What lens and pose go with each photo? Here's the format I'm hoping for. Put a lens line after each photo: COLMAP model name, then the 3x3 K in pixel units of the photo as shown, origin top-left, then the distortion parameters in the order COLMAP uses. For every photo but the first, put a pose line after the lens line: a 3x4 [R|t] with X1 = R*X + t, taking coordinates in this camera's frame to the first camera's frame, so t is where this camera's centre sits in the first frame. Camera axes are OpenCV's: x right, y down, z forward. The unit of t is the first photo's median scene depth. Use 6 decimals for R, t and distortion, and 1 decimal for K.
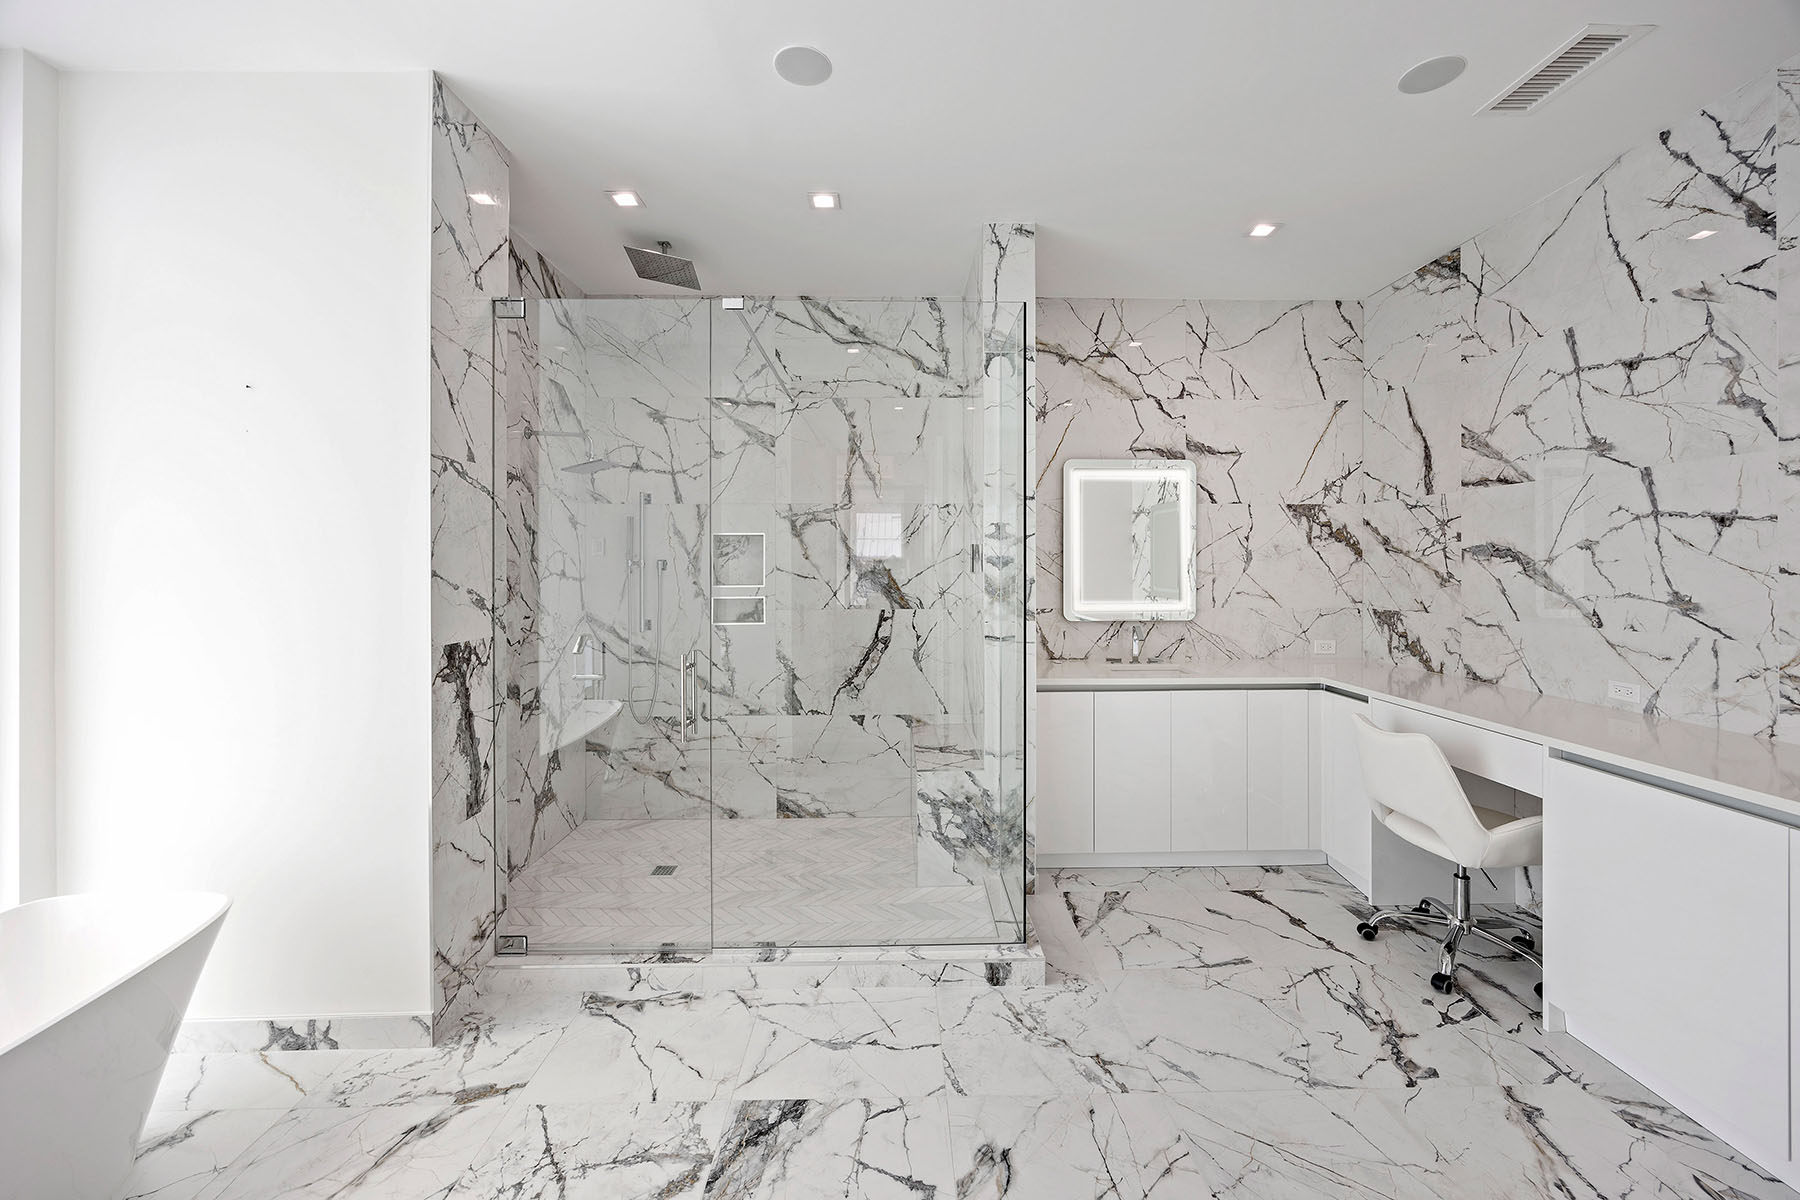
lens RADIAL K [[694.3, 0, 902.5], [0, 694.3, 569.5], [0, 0, 1]] dist [-0.003619, -0.000066]
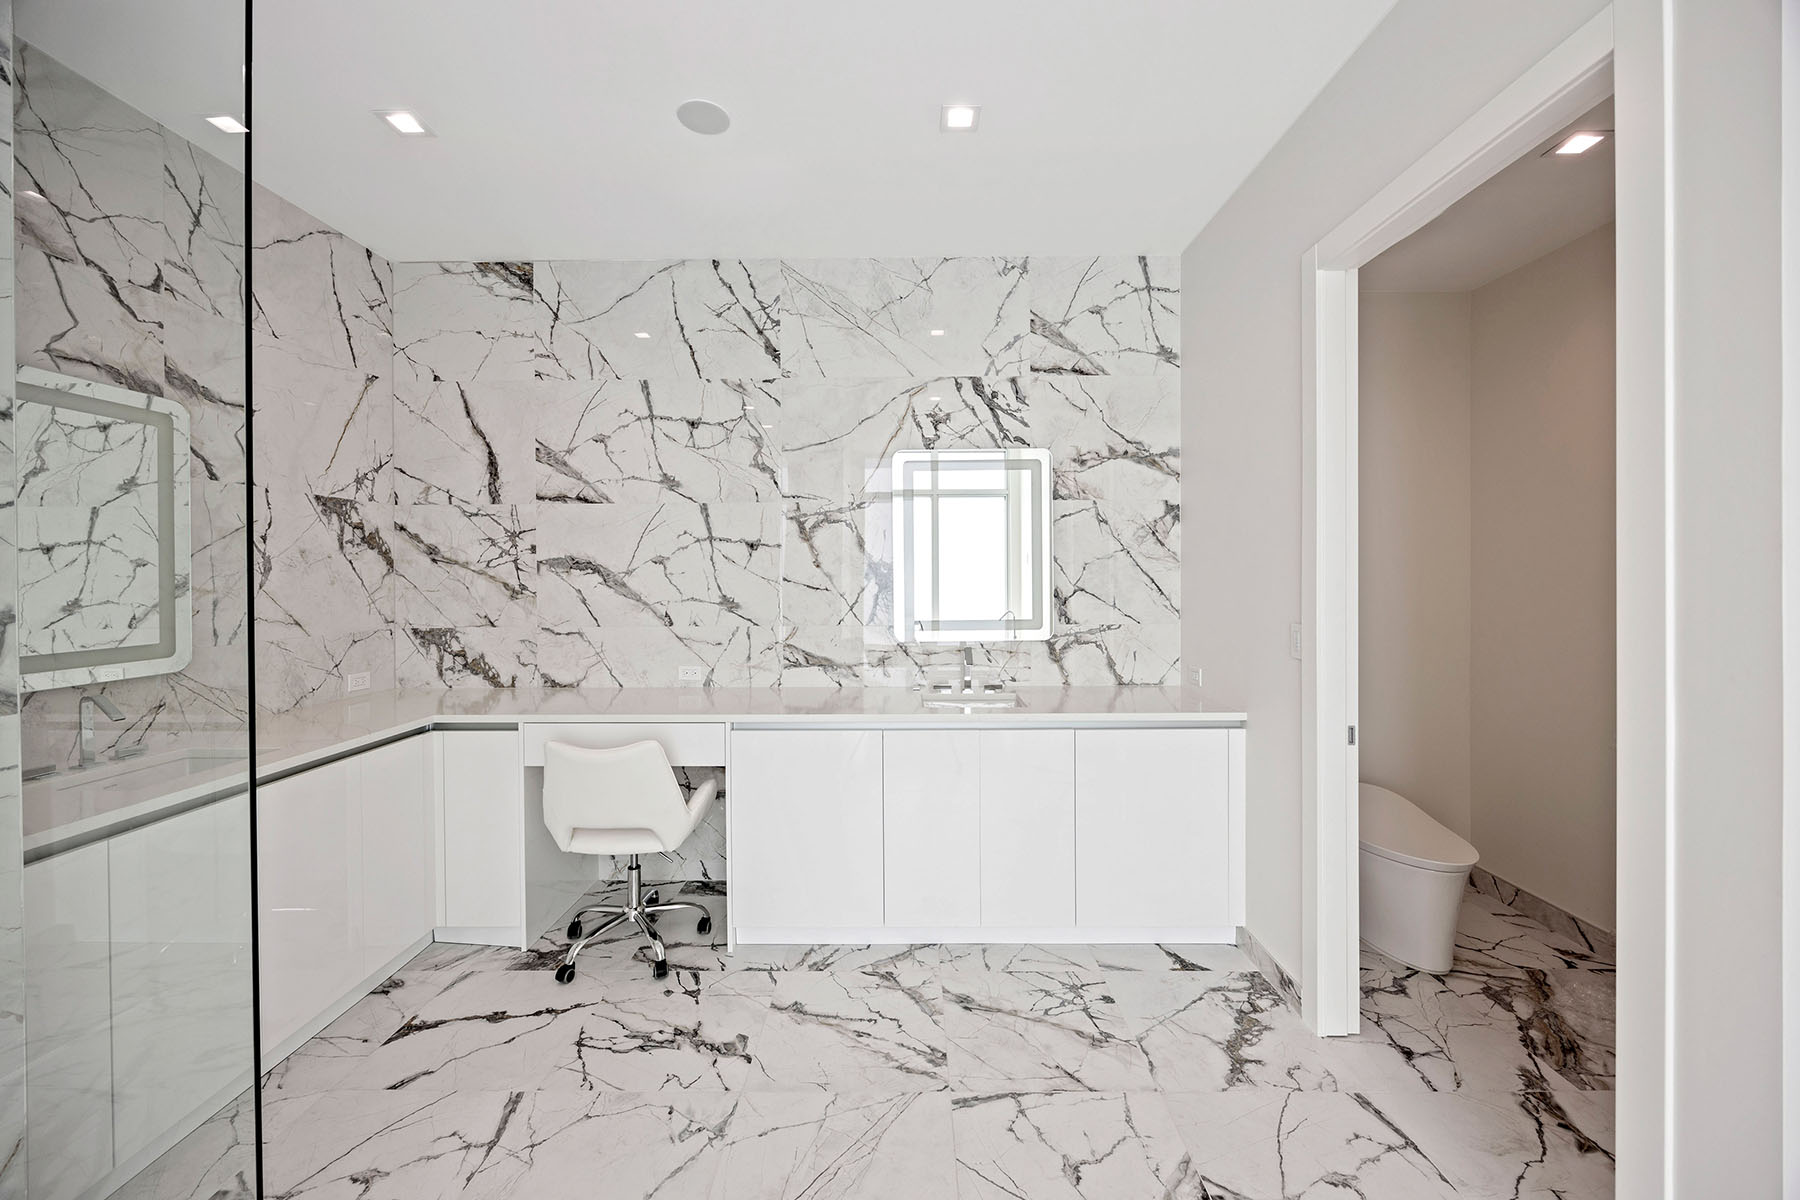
lens RADIAL K [[694.3, 0, 897.7], [0, 694.3, 582.3], [0, 0, 1]] dist [-0.003619, -0.000066]
pose [[0.022679, -0.009655, 0.999696, -0.211600], [0.011239, 0.999893, 0.009402, -0.002361], [-0.999680, 0.011023, 0.022785, 0.474624]]
